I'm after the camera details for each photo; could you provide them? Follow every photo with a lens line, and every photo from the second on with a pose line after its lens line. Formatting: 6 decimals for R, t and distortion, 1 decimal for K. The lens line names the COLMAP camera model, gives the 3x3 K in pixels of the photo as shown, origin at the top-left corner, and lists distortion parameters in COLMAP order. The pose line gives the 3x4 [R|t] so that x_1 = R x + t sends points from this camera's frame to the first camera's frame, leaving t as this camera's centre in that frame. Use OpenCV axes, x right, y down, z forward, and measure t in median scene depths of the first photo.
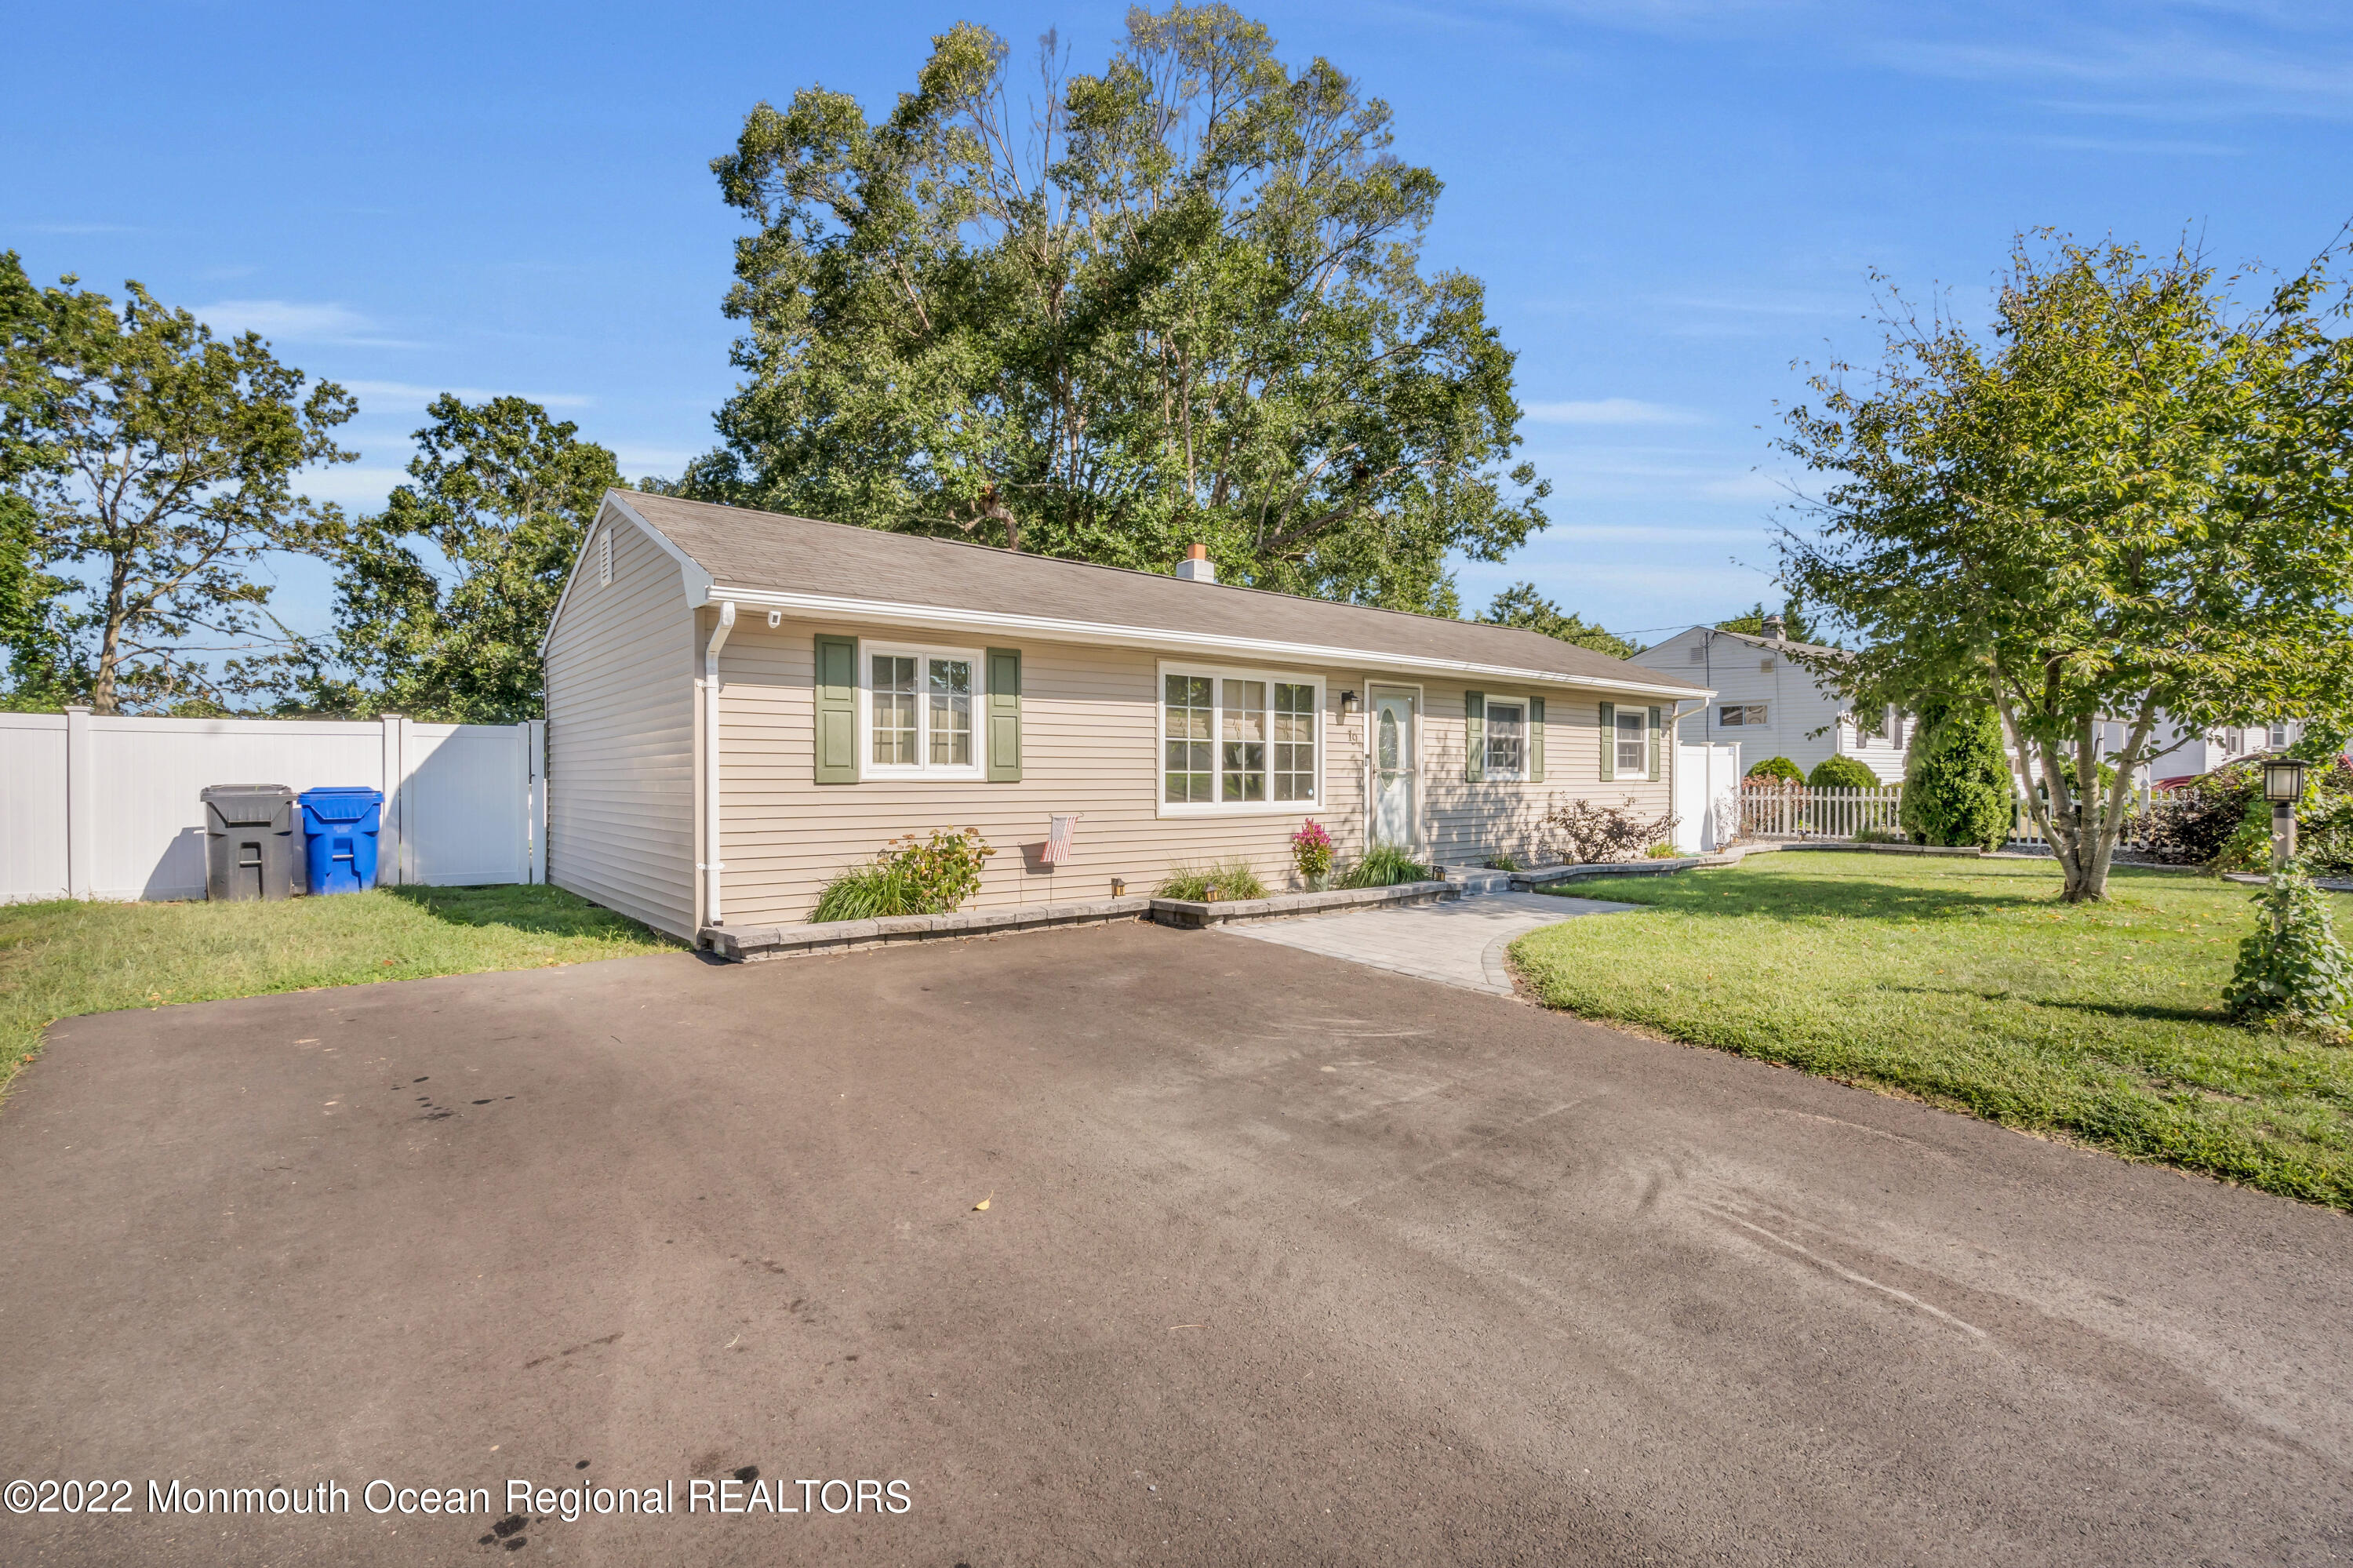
lens RADIAL K [[1072.0, 0, 1176.5], [0, 1072.0, 784.0], [0, 0, 1]] dist [0.000648, 0.000069]
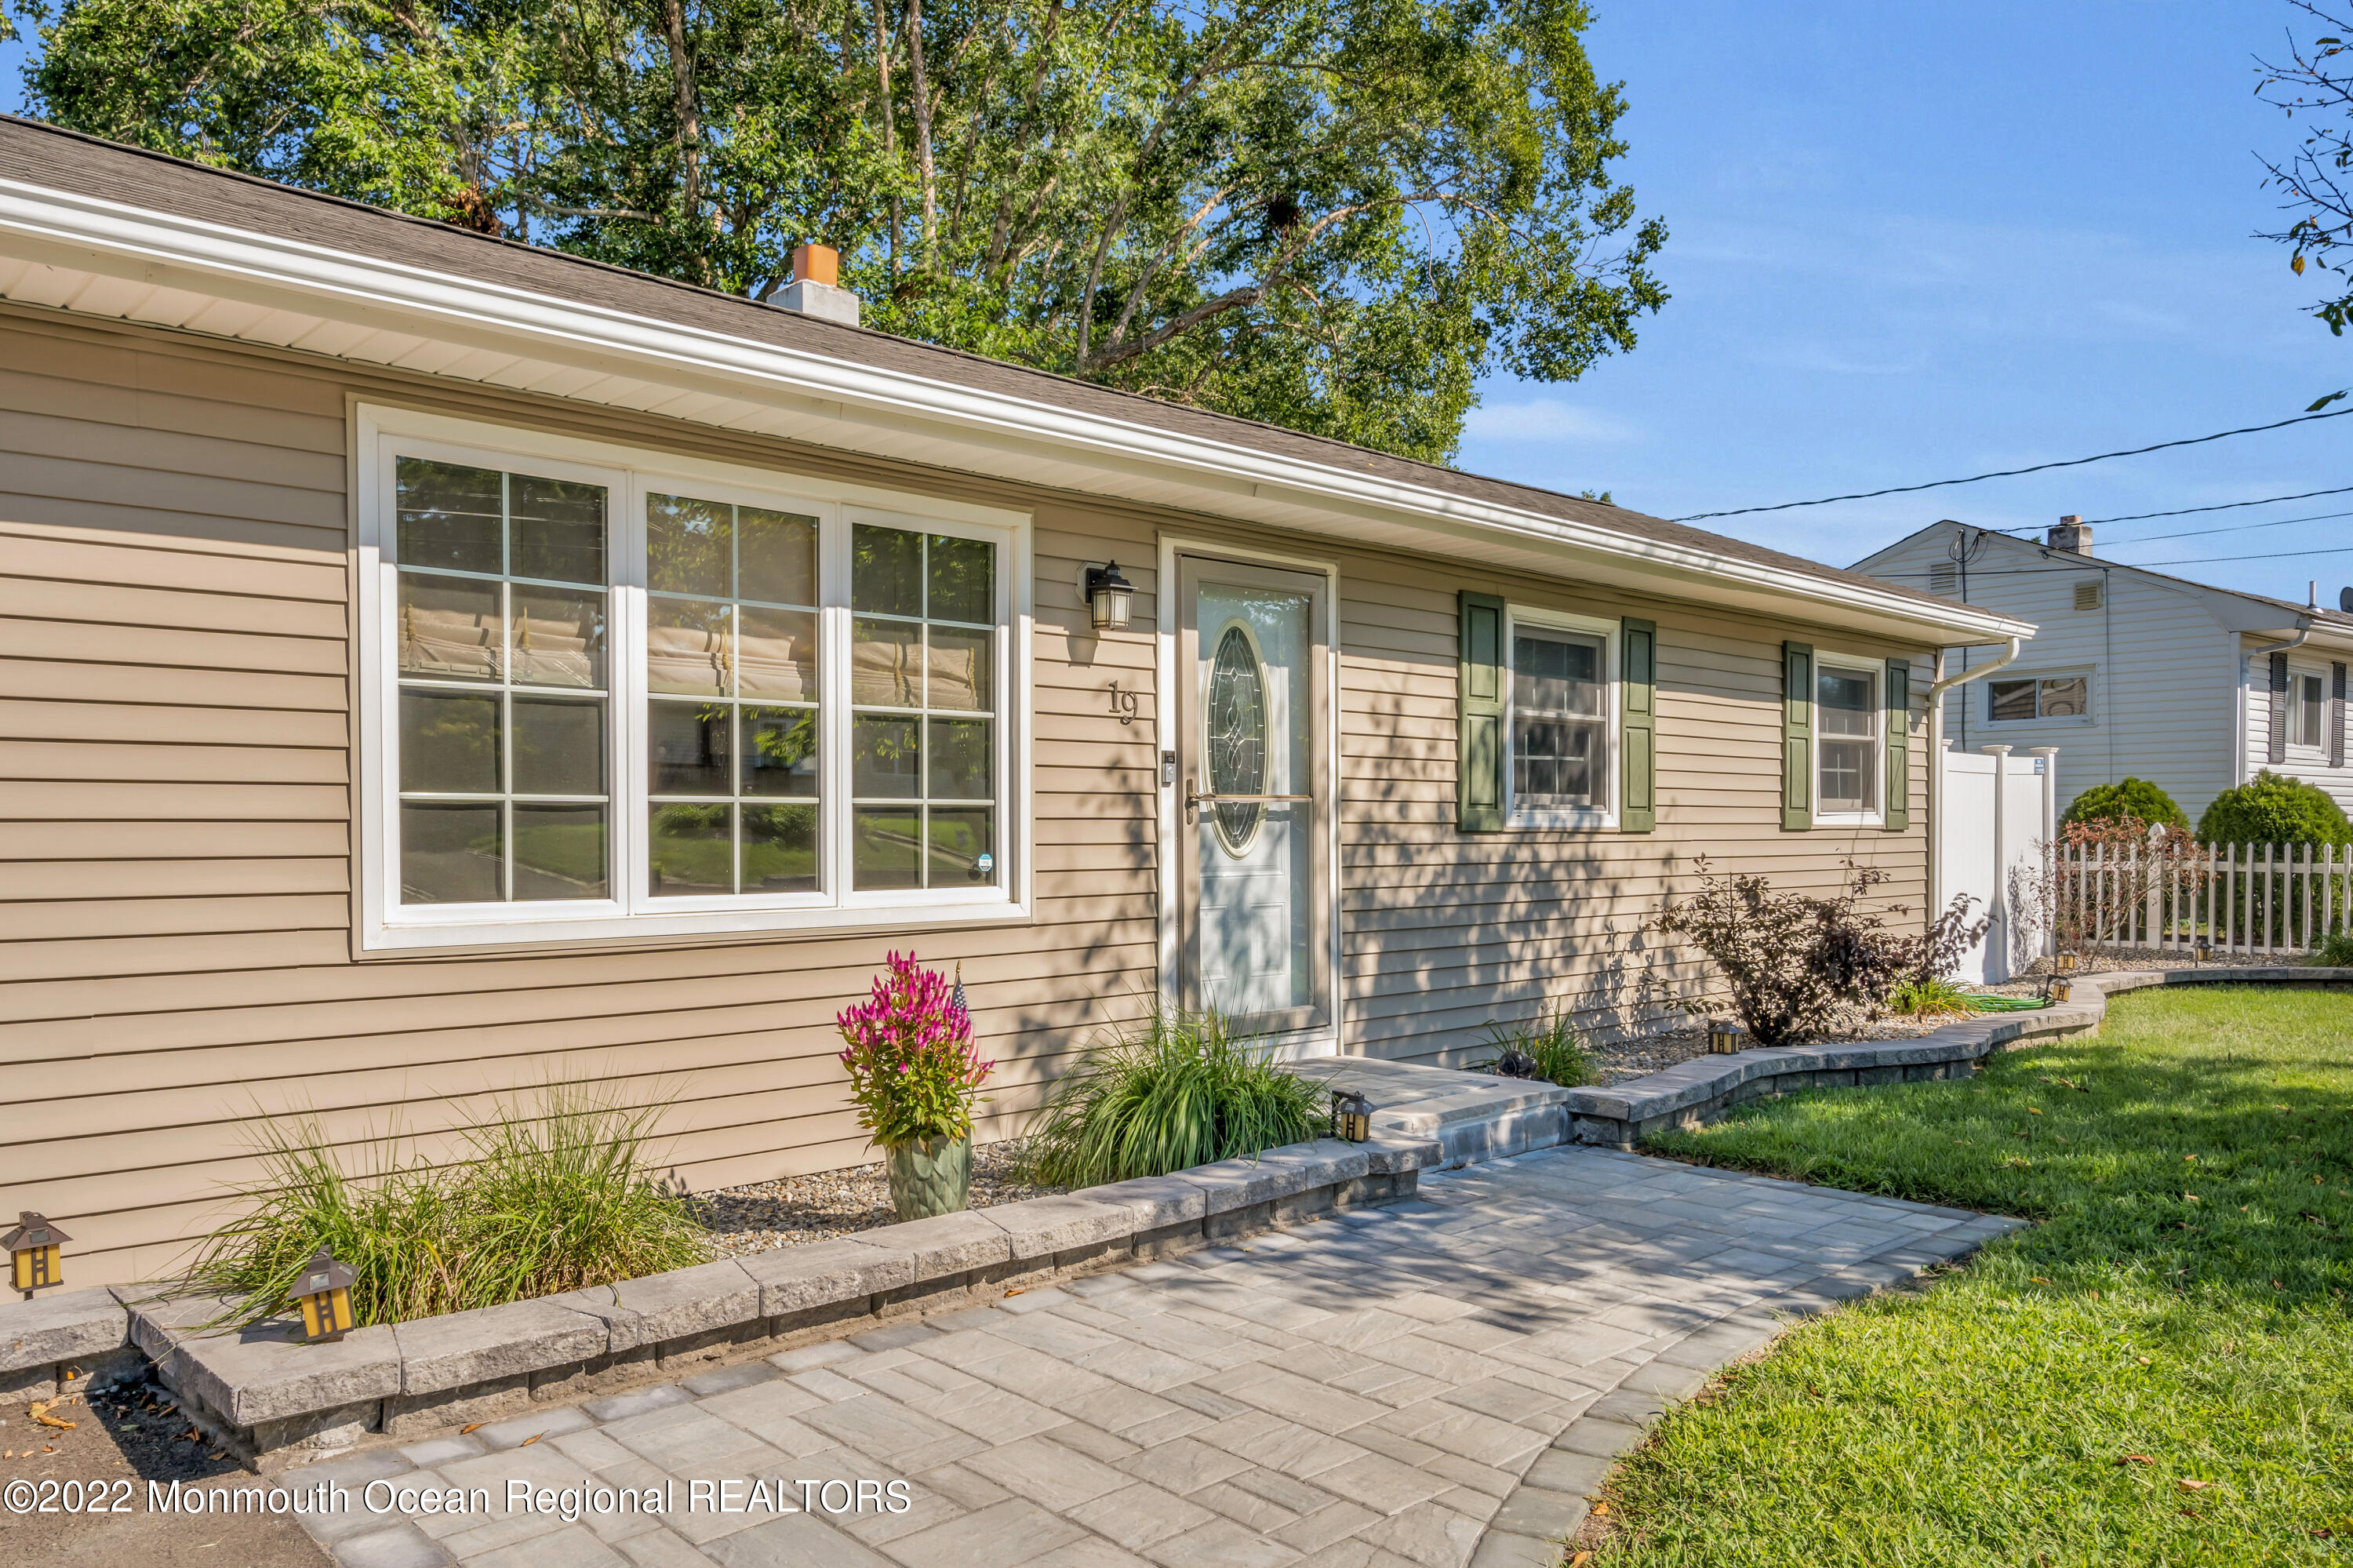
lens RADIAL K [[1654.6, 0, 1146.4], [0, 1654.6, 871.2], [0, 0, 1]] dist [0.018407, 0.000601]
pose [[0.998706, -0.001258, 0.050846, 0.148128], [0.000199, 0.999783, 0.020837, -0.000219], [-0.050861, -0.020800, 0.998489, 0.475469]]
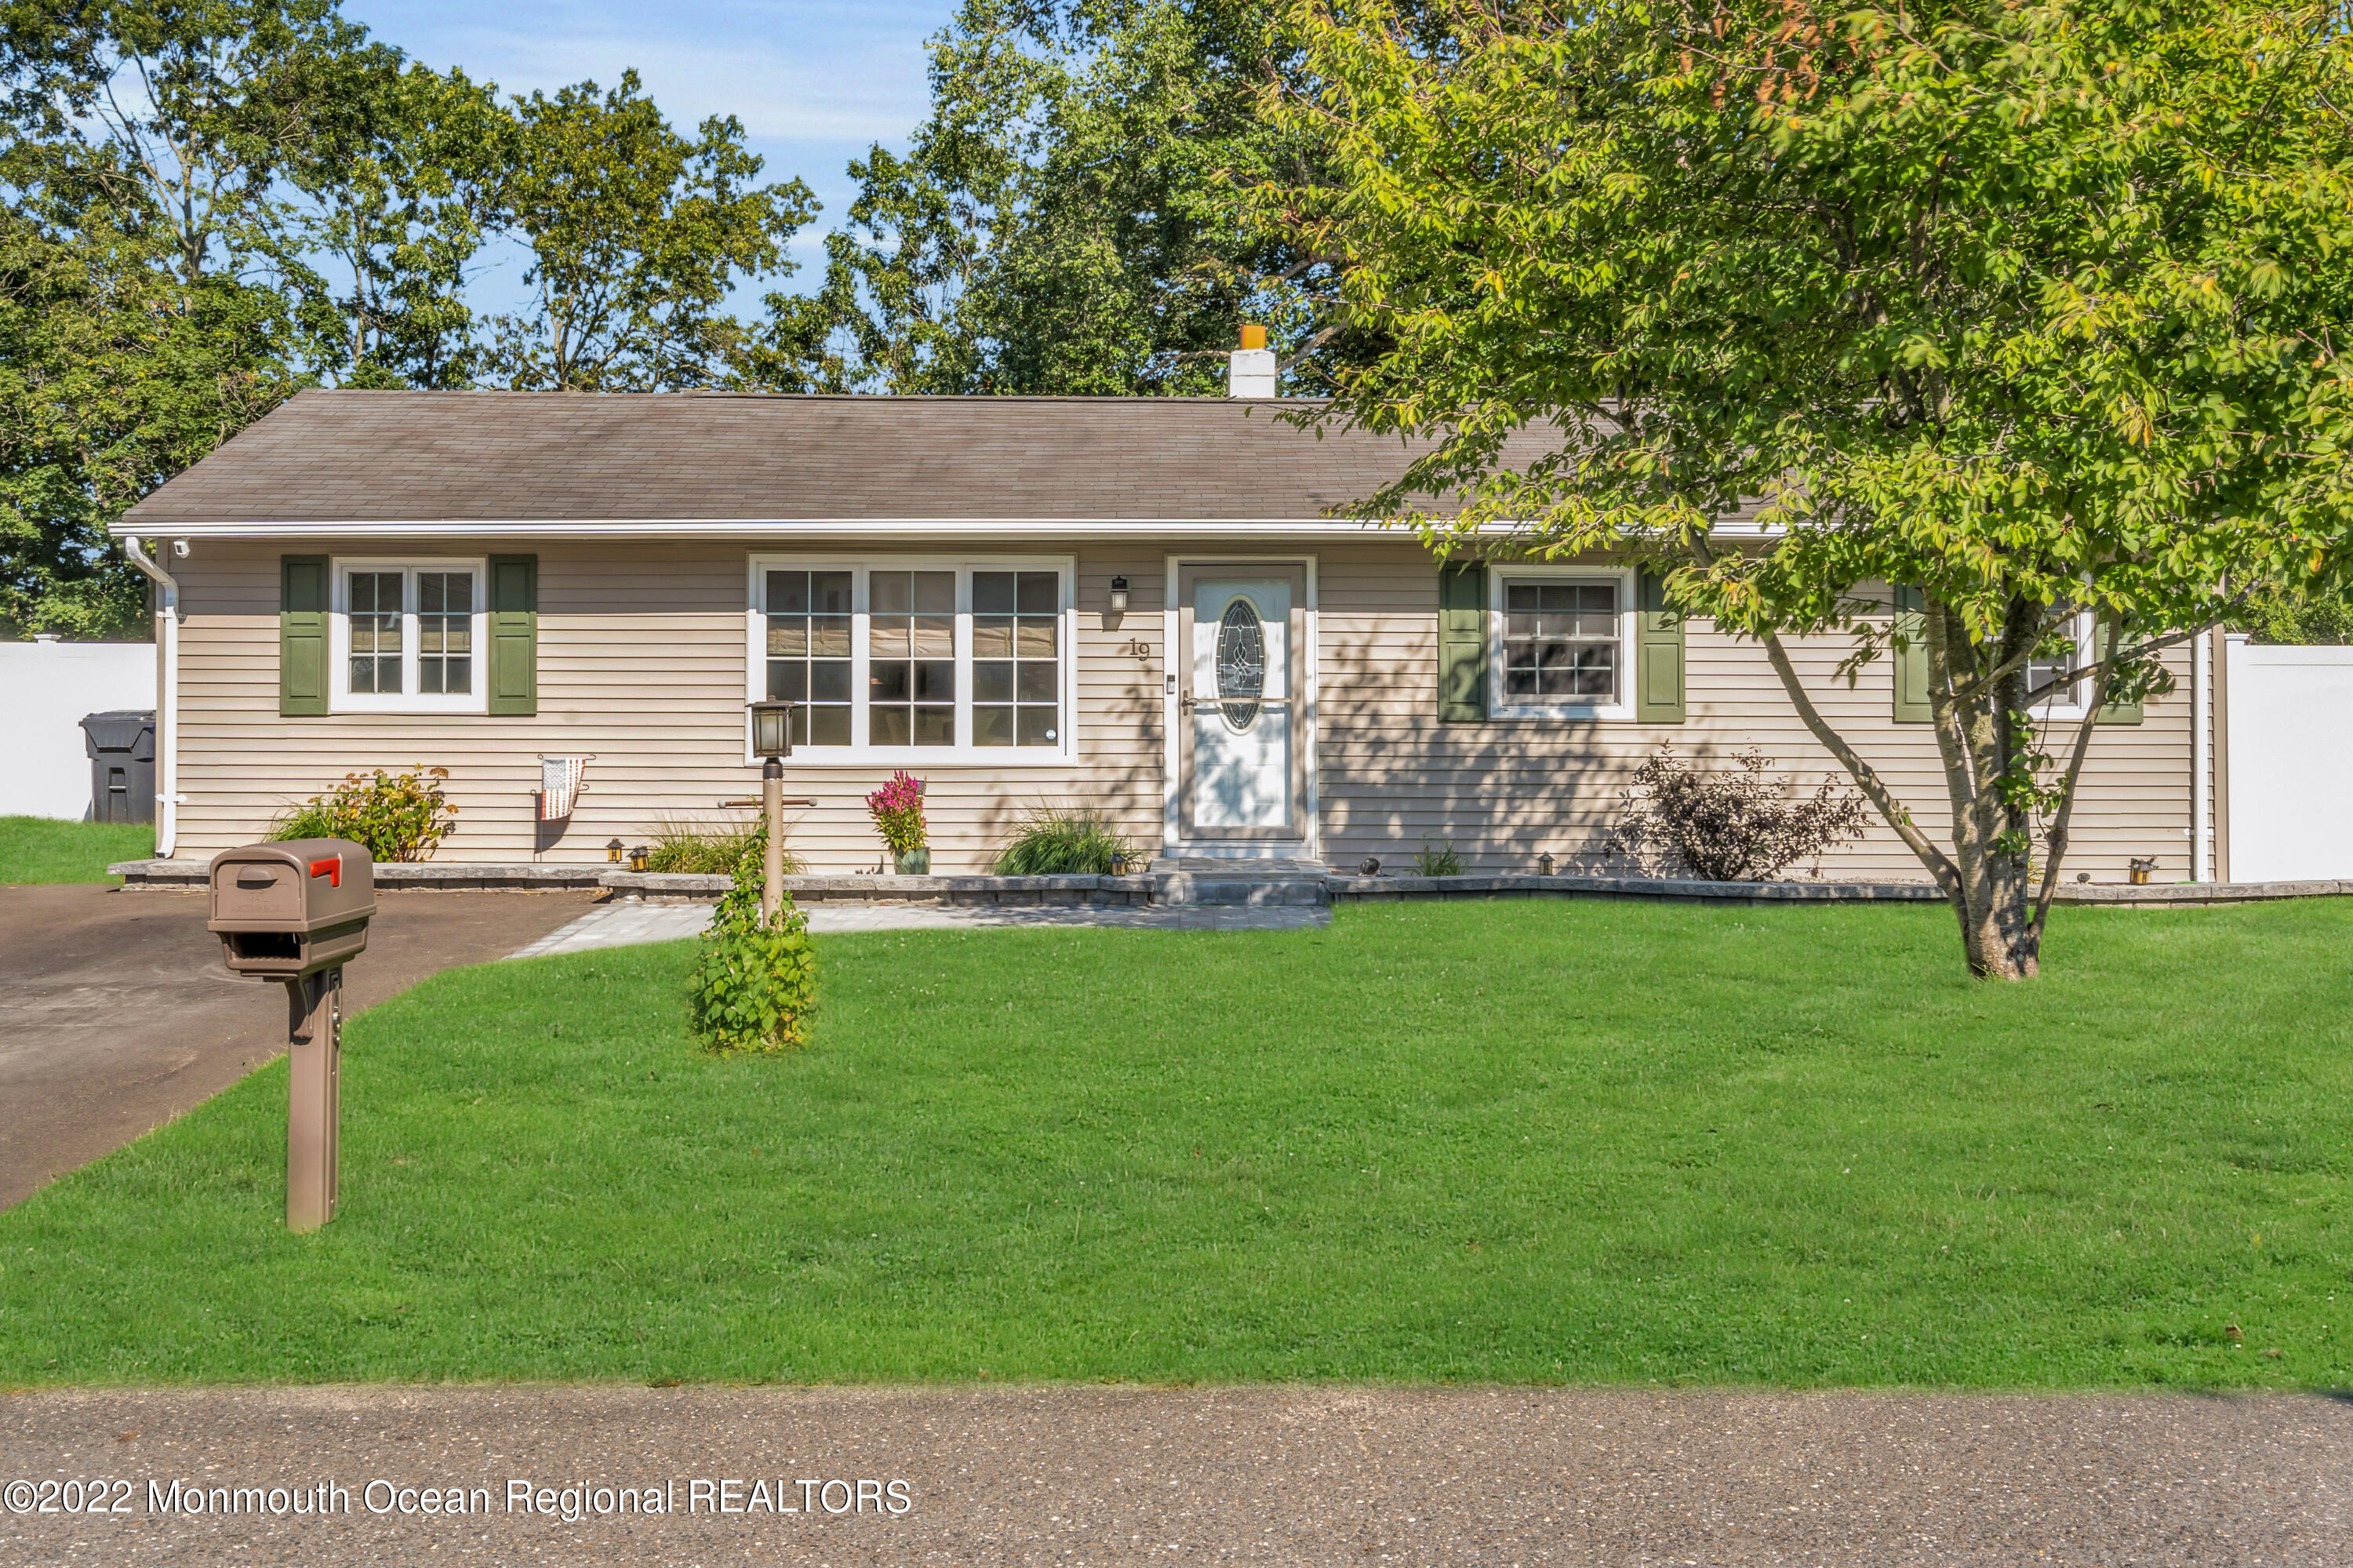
lens RADIAL K [[2182.4, 0, 1176.5], [0, 2182.4, 784.0], [0, 0, 1]] dist [-0.008873, -0.005027]
pose [[0.784529, 0.035271, -0.619088, 1.014549], [-0.008710, 0.998909, 0.045872, -0.023853], [0.620031, -0.030595, 0.783980, -0.011266]]
